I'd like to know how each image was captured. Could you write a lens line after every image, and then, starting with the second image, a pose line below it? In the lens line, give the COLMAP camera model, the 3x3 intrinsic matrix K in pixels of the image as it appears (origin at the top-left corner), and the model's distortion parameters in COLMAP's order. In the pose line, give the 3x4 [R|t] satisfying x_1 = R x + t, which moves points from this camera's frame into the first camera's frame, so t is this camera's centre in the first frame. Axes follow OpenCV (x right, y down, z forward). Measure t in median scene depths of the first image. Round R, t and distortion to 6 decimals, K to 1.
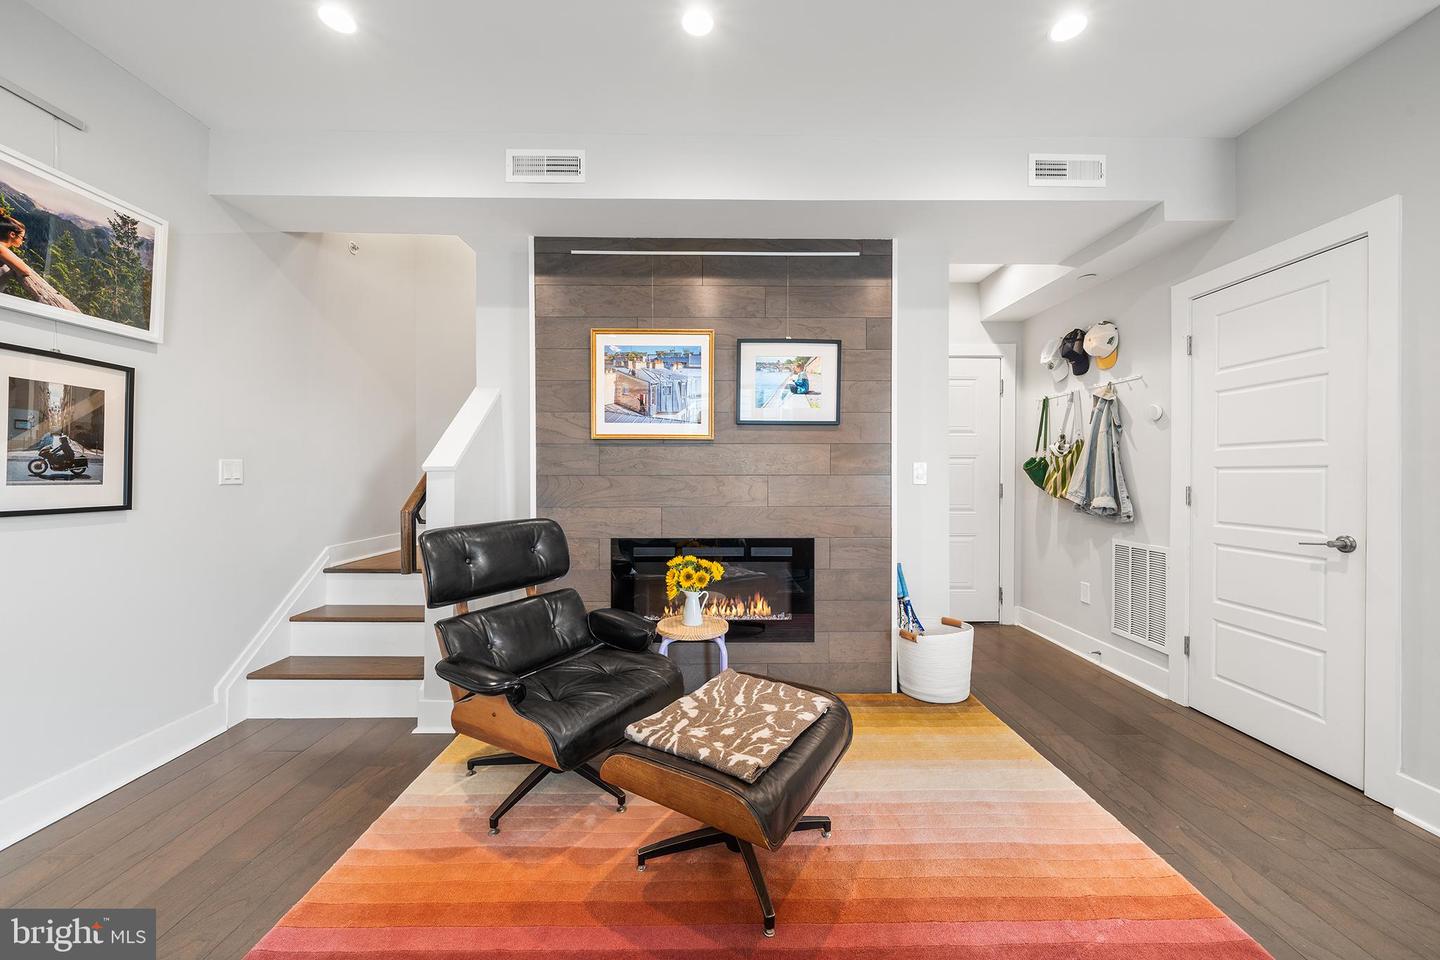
lens RADIAL K [[540.4, 0, 716.6], [0, 540.4, 478.5], [0, 0, 1]] dist [-0.001692, -0.000037]
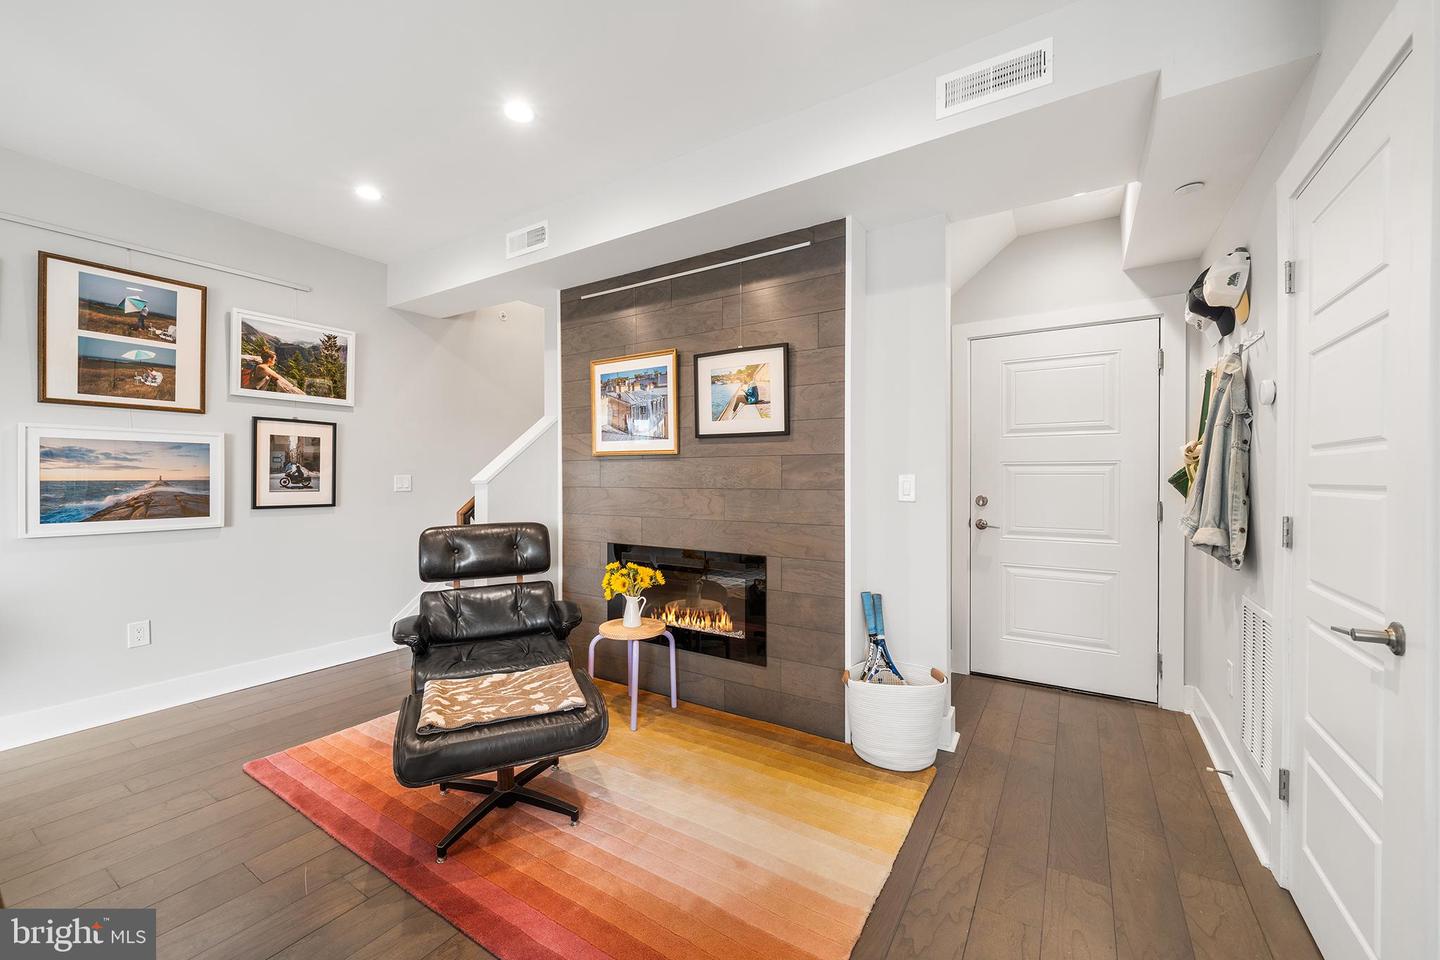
lens RADIAL K [[567.9, 0, 698.4], [0, 567.9, 481.4], [0, 0, 1]] dist [0.000344, -0.000035]
pose [[0.829321, 0.004034, -0.558758, 0.642593], [-0.004185, 0.999991, 0.001008, -0.020546], [0.558757, 0.001503, 0.829330, 0.115509]]
